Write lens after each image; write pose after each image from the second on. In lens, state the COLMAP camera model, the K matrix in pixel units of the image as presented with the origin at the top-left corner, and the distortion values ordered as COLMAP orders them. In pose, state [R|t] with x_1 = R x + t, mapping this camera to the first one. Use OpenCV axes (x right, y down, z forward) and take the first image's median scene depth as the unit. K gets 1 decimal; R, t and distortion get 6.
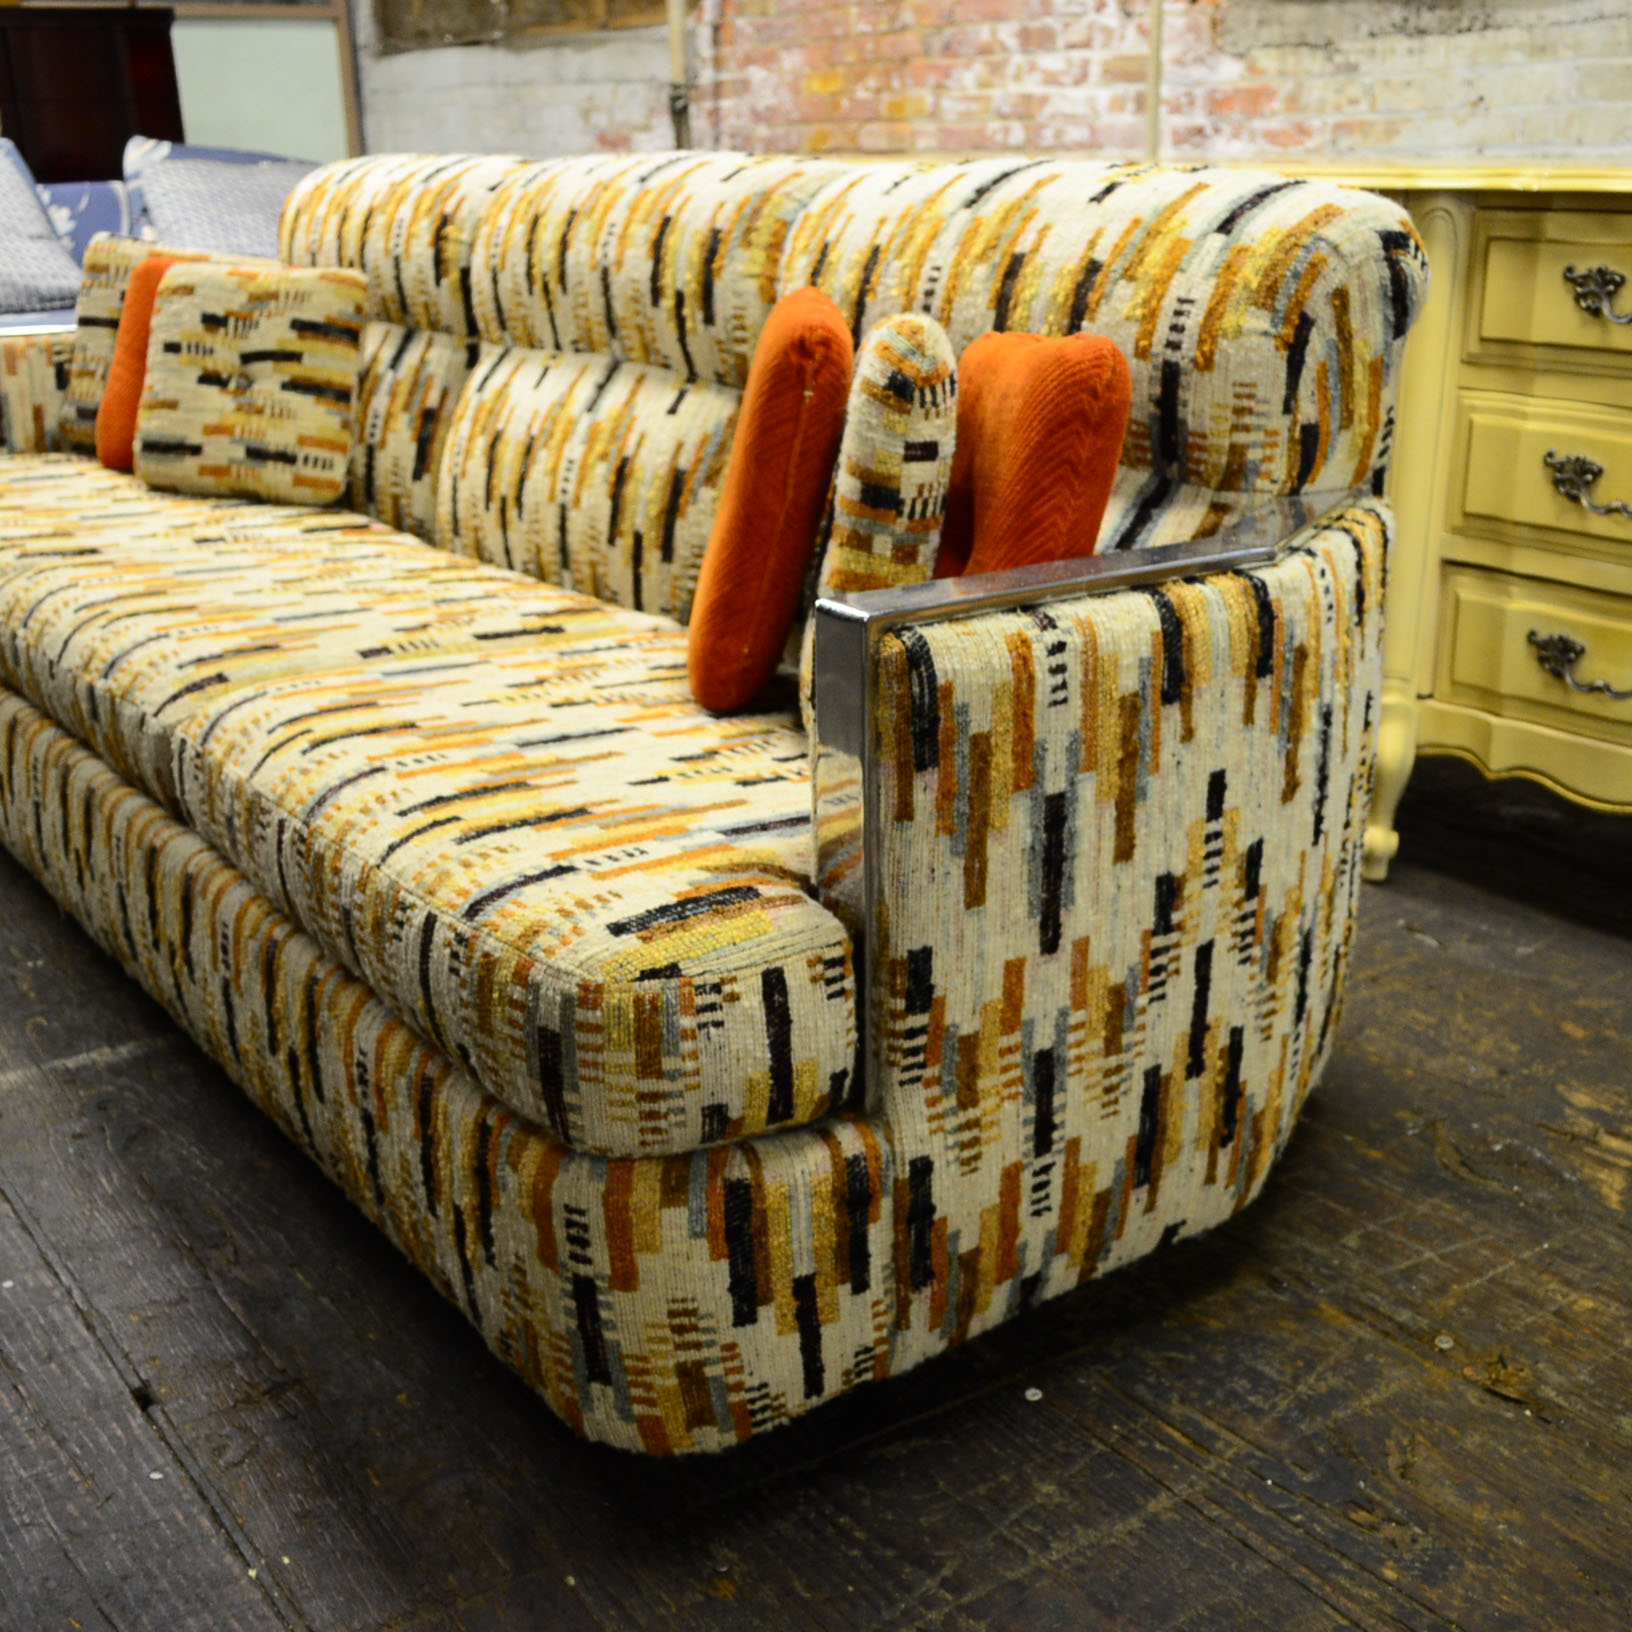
lens RADIAL K [[1893.0, 0, 834.9], [0, 1893.0, 824.5], [0, 0, 1]] dist [-0.018660, 0.004284]
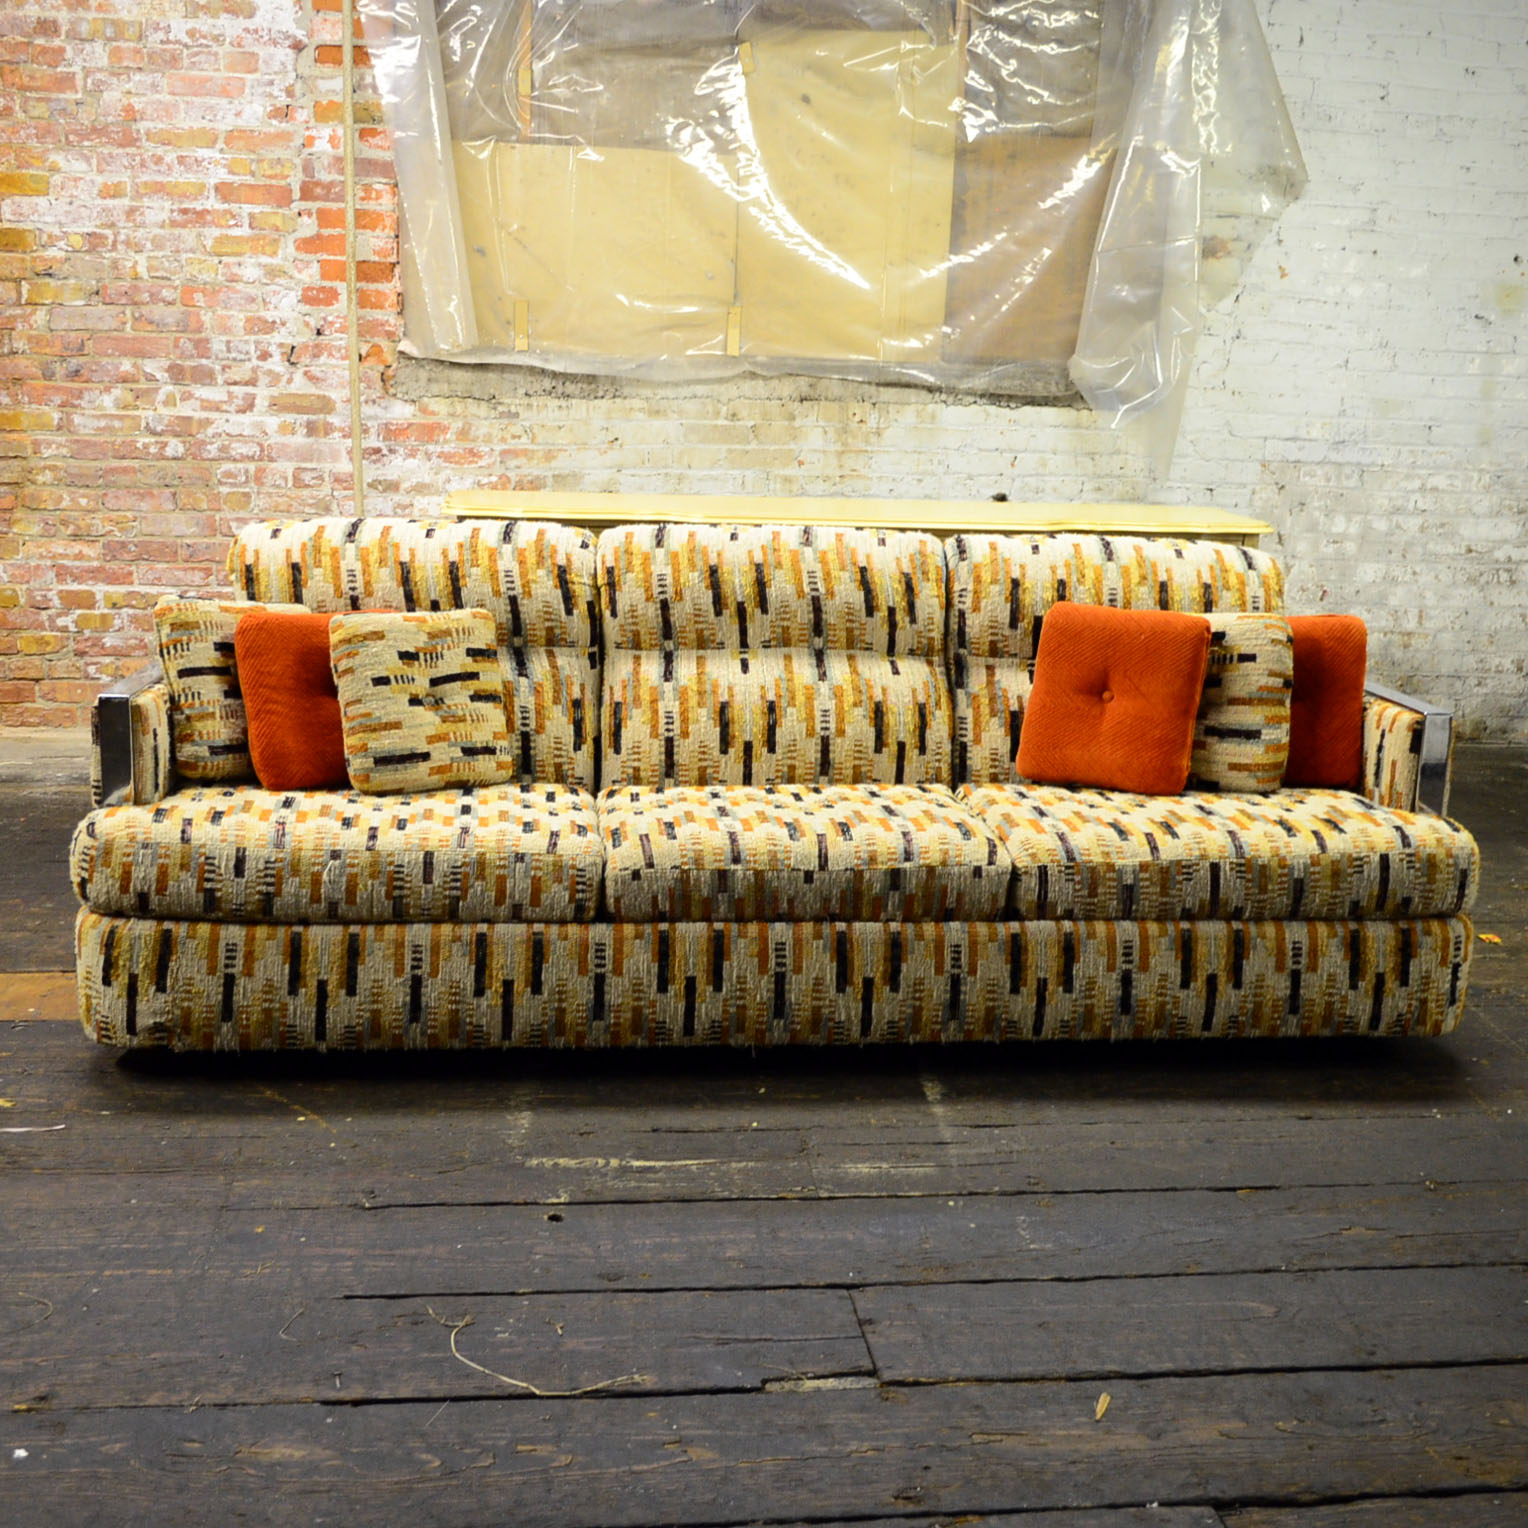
lens RADIAL K [[1878.9, 0, 780.8], [0, 1878.9, 762.1], [0, 0, 1]] dist [-0.018536, -0.012107]
pose [[0.503000, -0.157576, 0.849800, -2.274025], [0.260763, 0.965089, 0.024607, -0.287772], [-0.824011, 0.209219, 0.526530, 0.244405]]
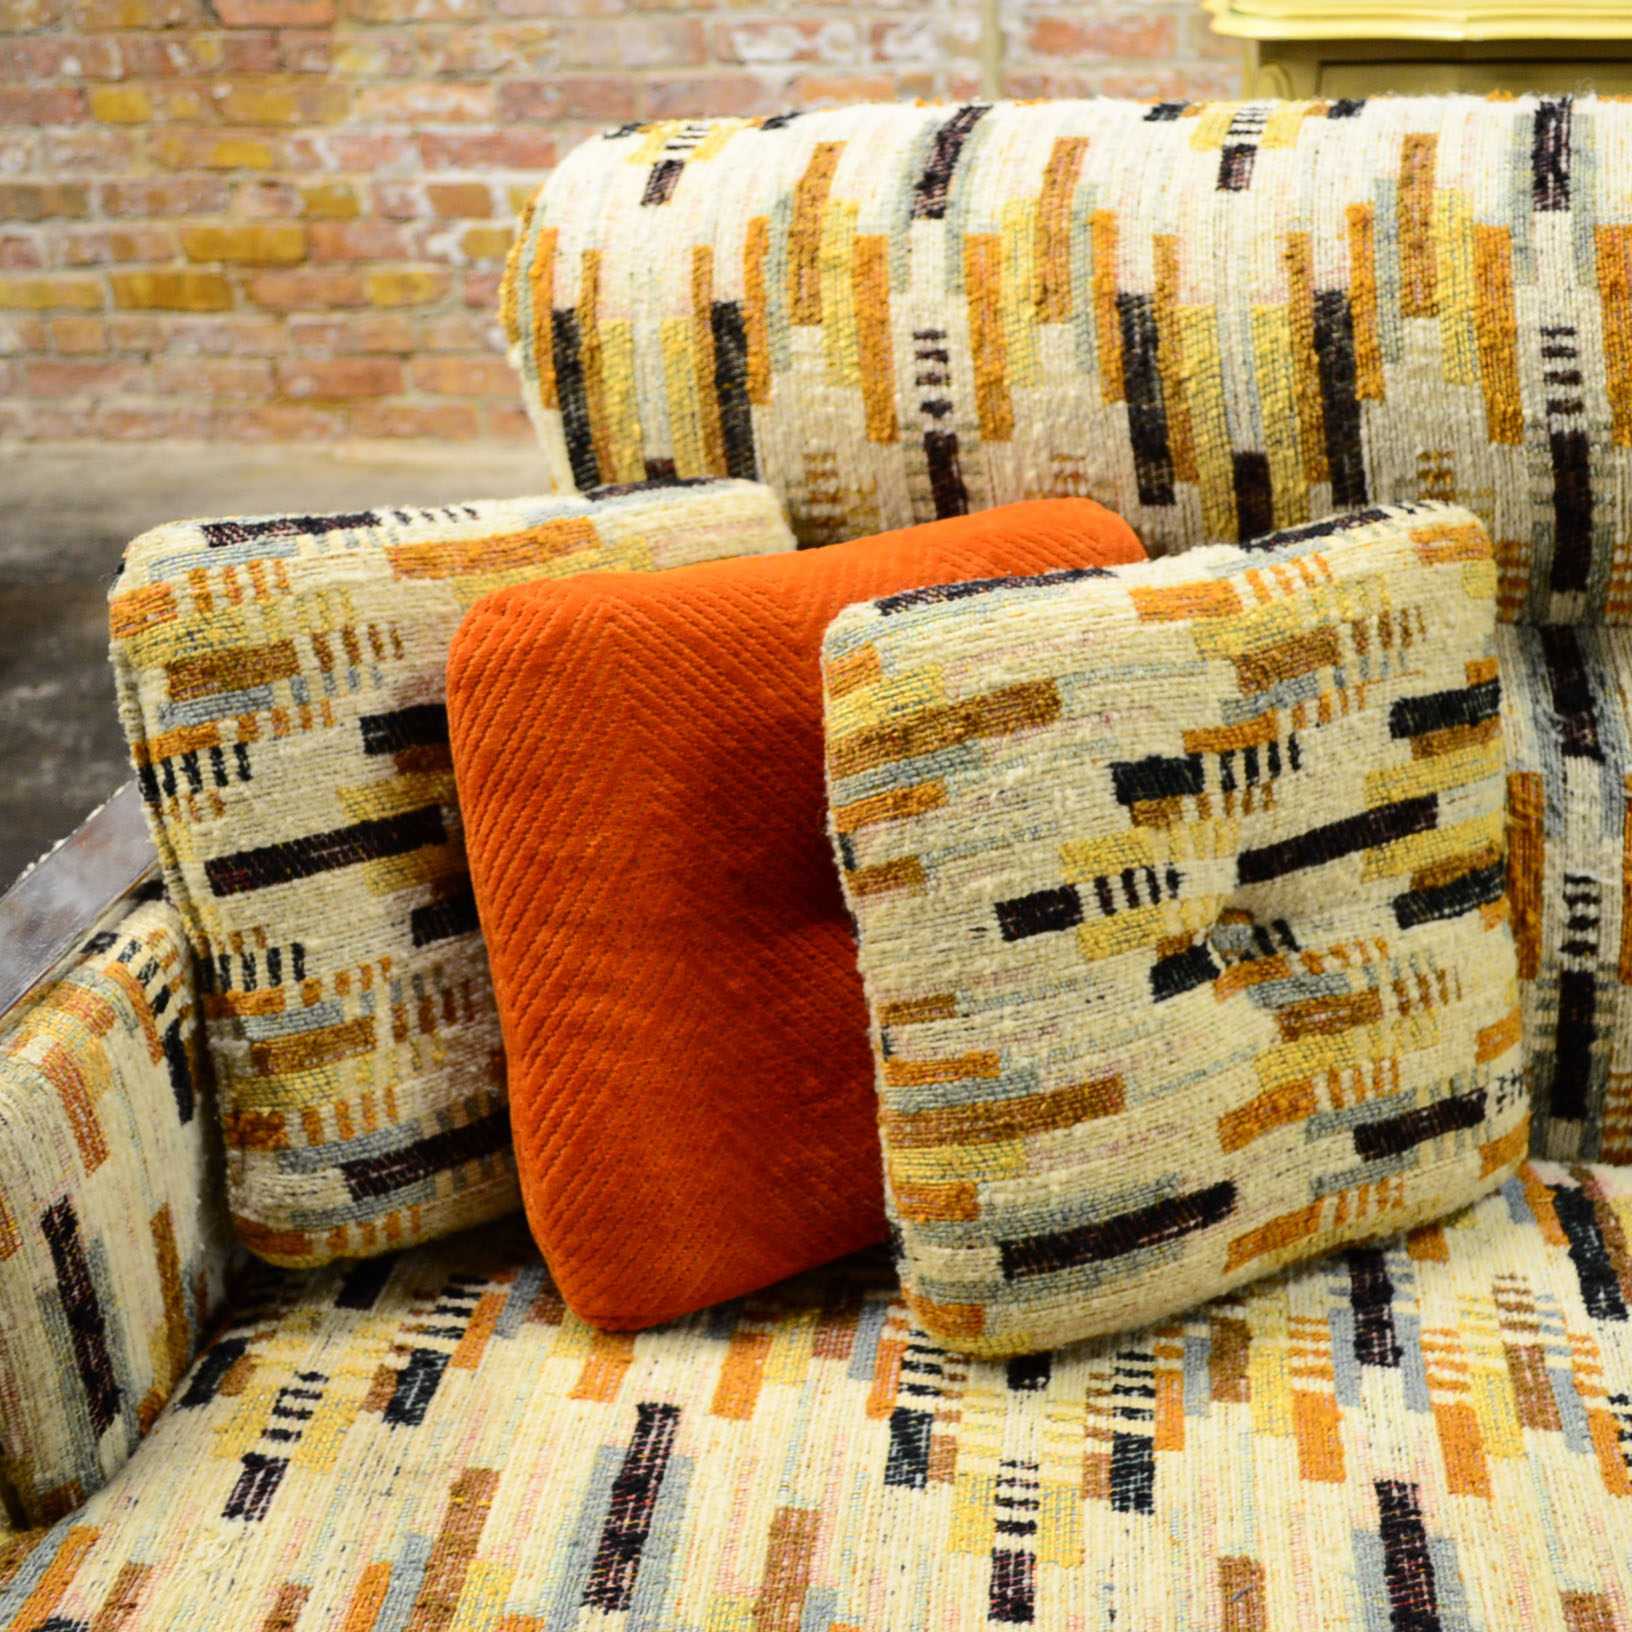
lens RADIAL K [[2009.0, 0, 836.9], [0, 2009.0, 828.2], [0, 0, 1]] dist [-0.023101, 0.002184]
pose [[0.729605, -0.342560, 0.591886, -0.973529], [0.264388, 0.939493, 0.217836, -0.600729], [-0.630694, -0.002447, 0.776027, 1.387200]]
